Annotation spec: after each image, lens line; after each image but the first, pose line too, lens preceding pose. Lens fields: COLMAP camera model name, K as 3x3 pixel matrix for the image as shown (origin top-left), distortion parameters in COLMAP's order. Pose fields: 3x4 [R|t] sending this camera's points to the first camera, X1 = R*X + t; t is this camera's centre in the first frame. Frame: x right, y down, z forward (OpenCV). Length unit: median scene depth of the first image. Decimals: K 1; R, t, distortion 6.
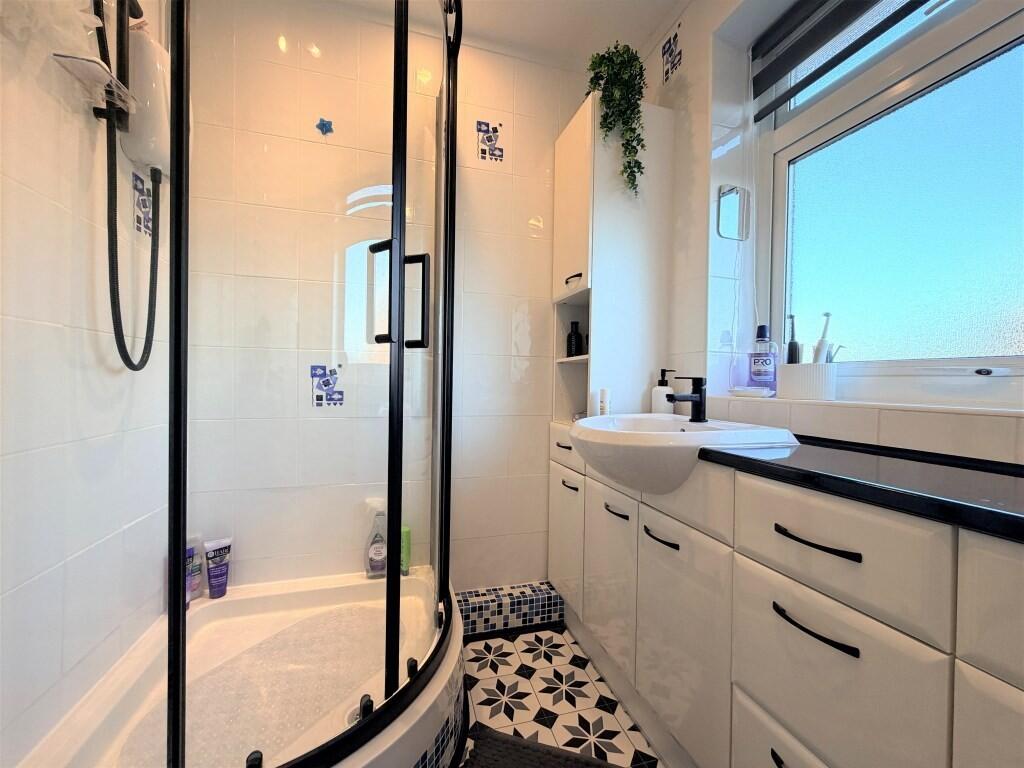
lens RADIAL K [[409.0, 0, 512.0], [0, 409.0, 384.0], [0, 0, 1]] dist [-0.000237, 0.000059]
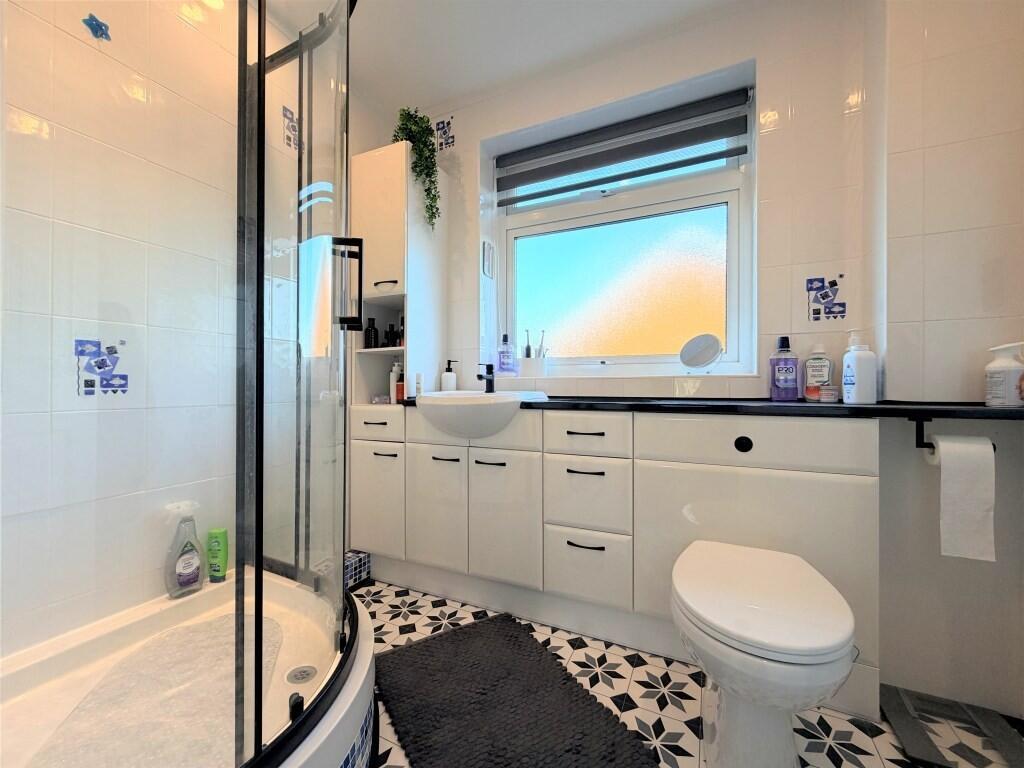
lens RADIAL K [[409.0, 0, 512.0], [0, 409.0, 384.0], [0, 0, 1]] dist [-0.000237, 0.000059]
pose [[0.657246, -0.010965, 0.753597, -0.551318], [0.017164, 0.999853, -0.000422, 0.050584], [-0.753481, 0.013213, 0.657337, -0.077582]]
